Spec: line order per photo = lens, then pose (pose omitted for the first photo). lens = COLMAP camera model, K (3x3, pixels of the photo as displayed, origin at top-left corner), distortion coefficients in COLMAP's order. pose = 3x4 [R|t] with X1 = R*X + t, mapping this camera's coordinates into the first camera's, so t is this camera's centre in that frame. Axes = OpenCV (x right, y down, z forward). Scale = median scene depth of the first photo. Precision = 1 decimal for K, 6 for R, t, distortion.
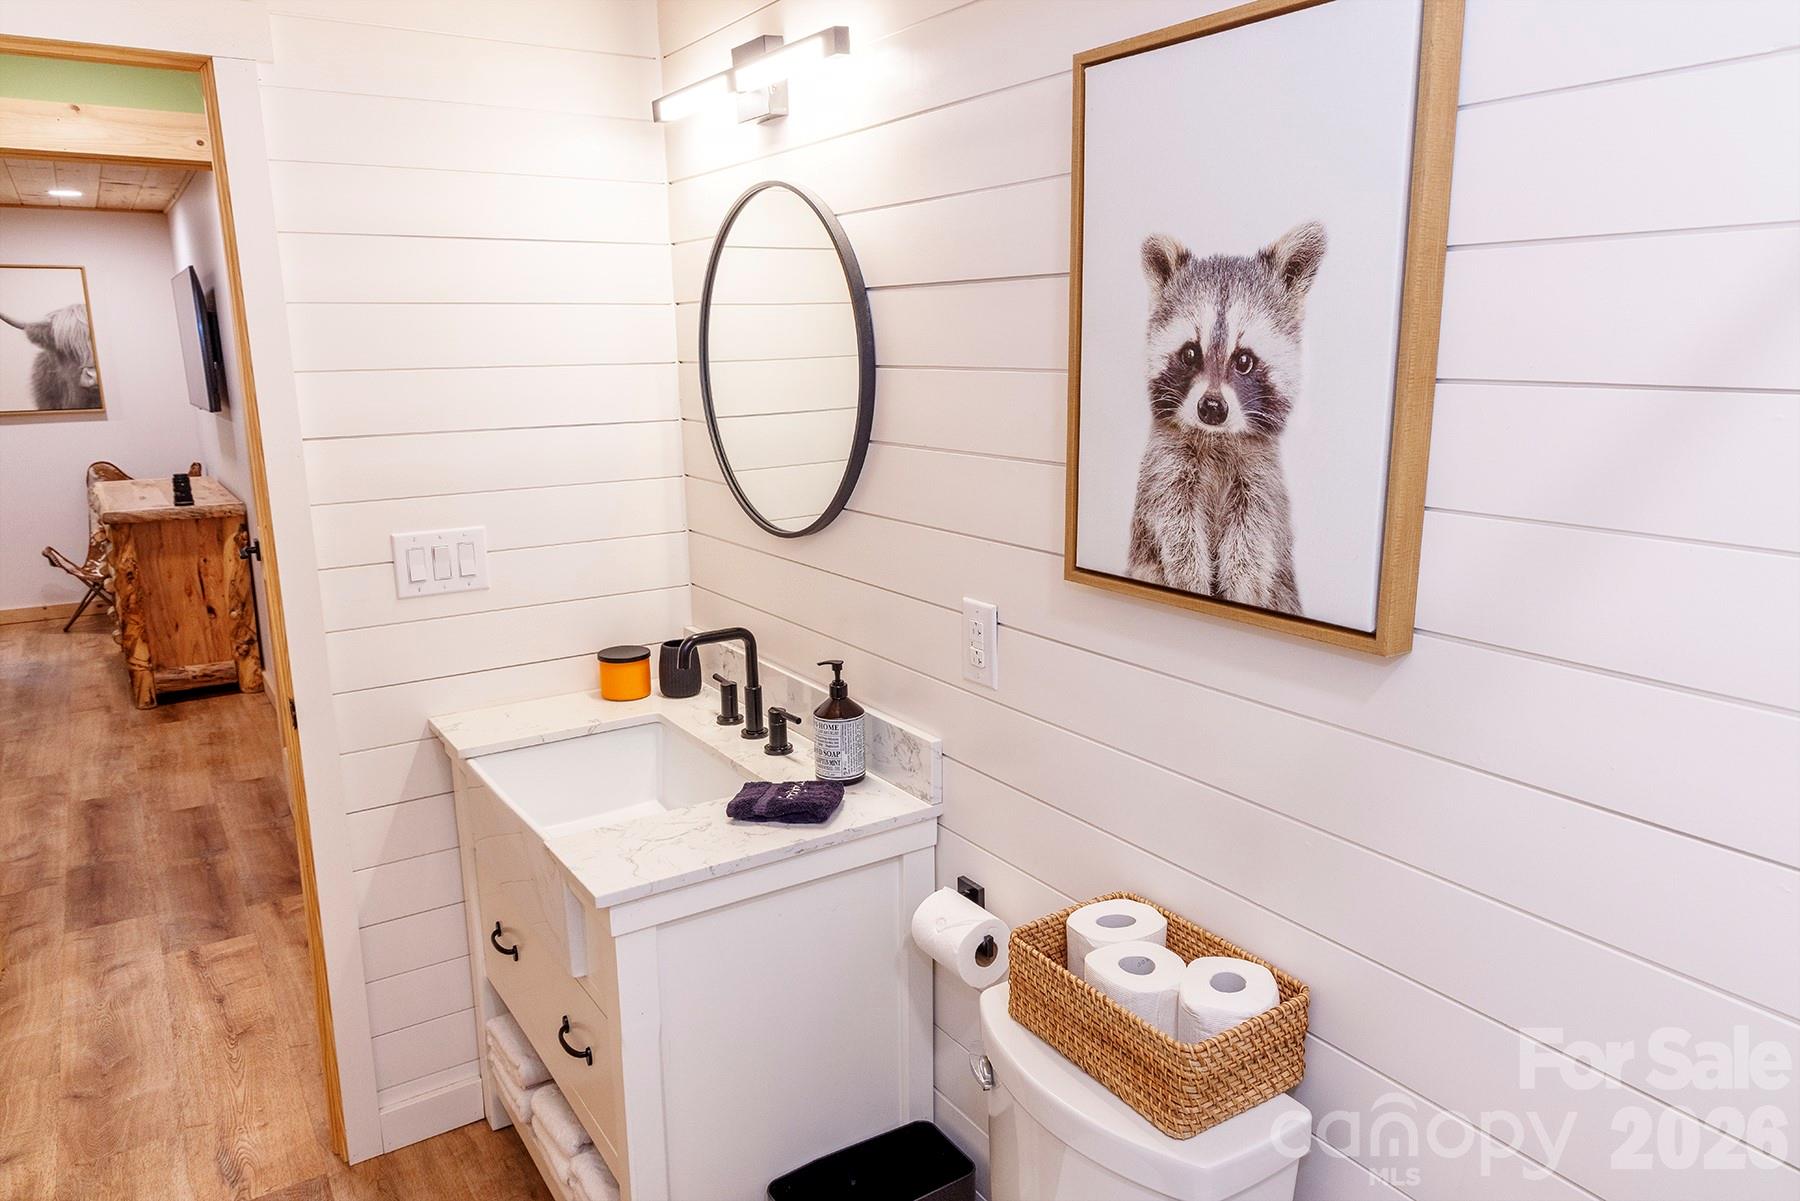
lens RADIAL K [[1203.1, 0, 900.0], [0, 1203.1, 600.5], [0, 0, 1]] dist [-0.073074, 0.007299]
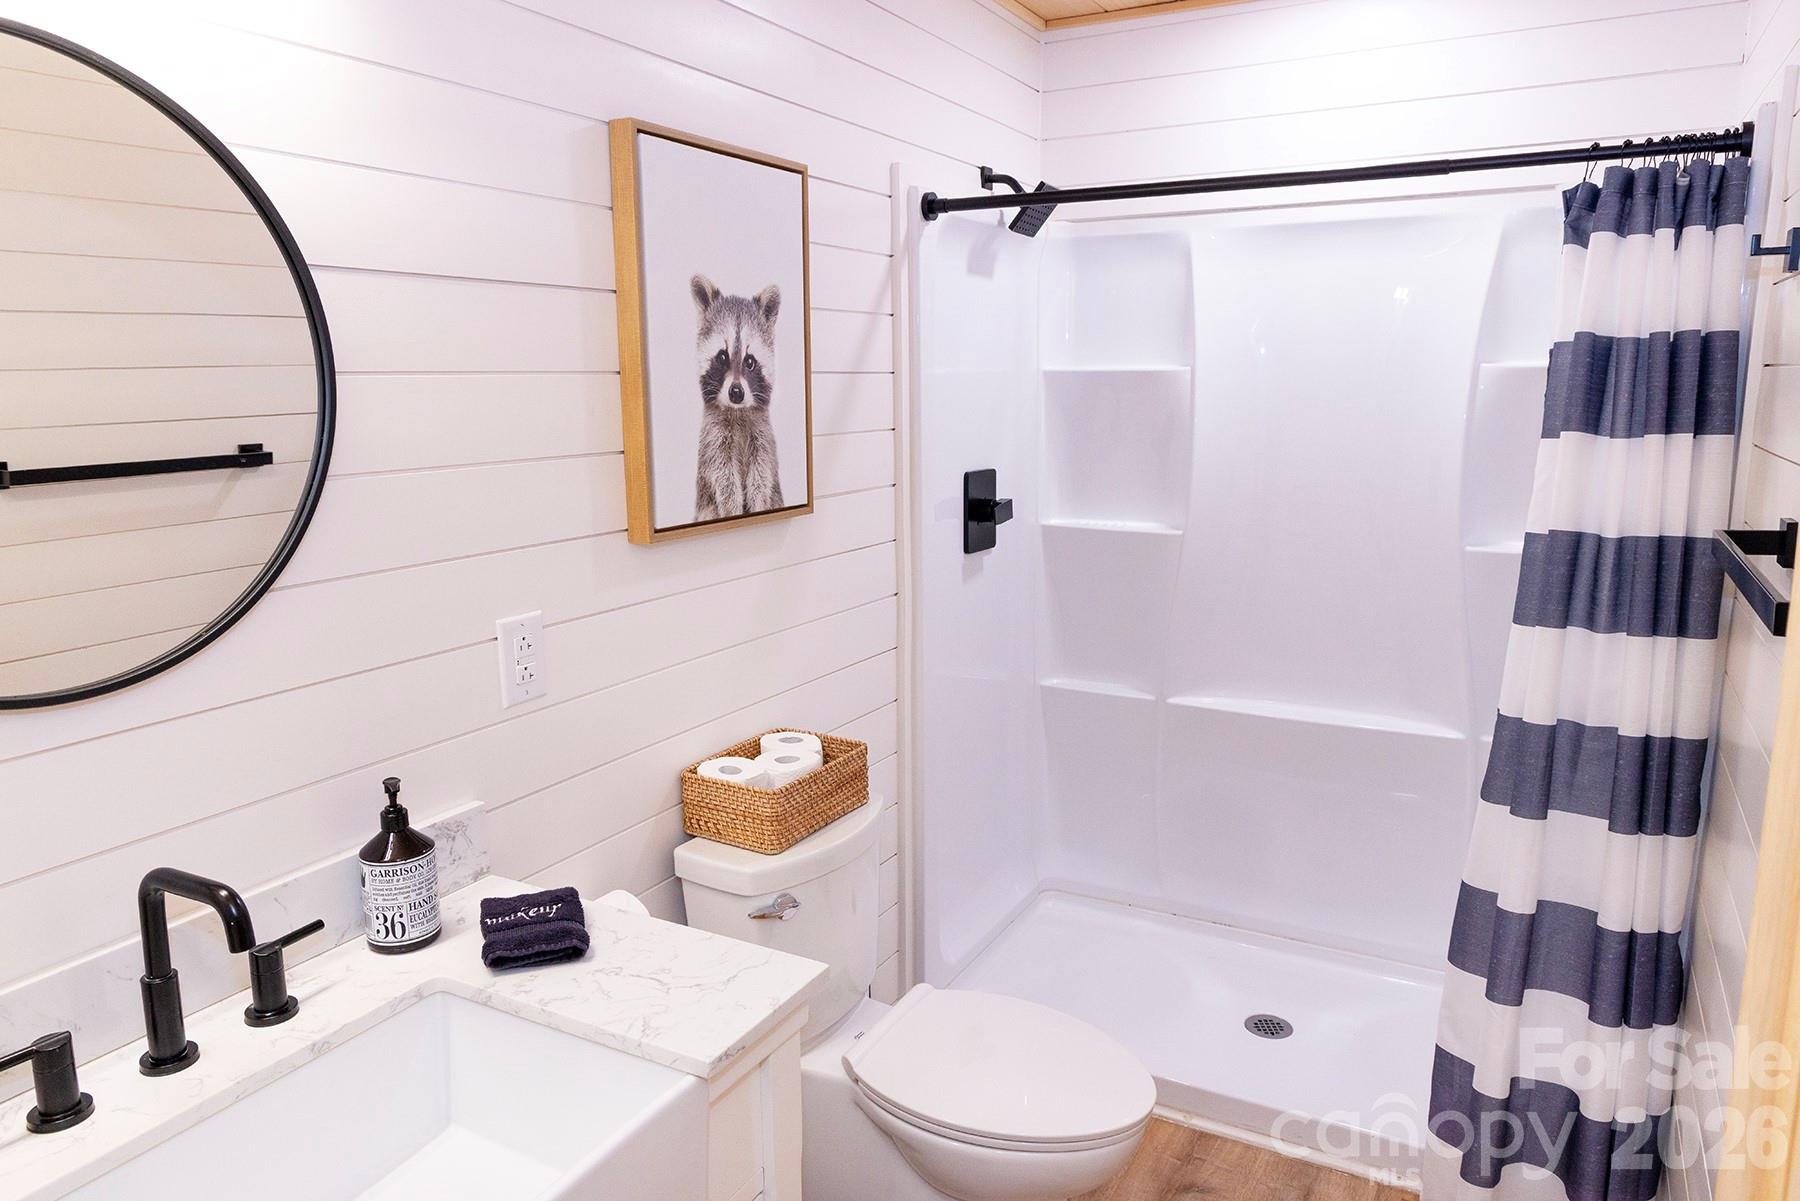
lens RADIAL K [[1203.1, 0, 900.0], [0, 1203.1, 600.5], [0, 0, 1]] dist [-0.073074, 0.007299]
pose [[-0.469321, -0.142204, 0.871502, -1.230733], [0.202442, 0.943333, 0.262944, -0.271337], [-0.859509, 0.299834, -0.413938, 1.533713]]
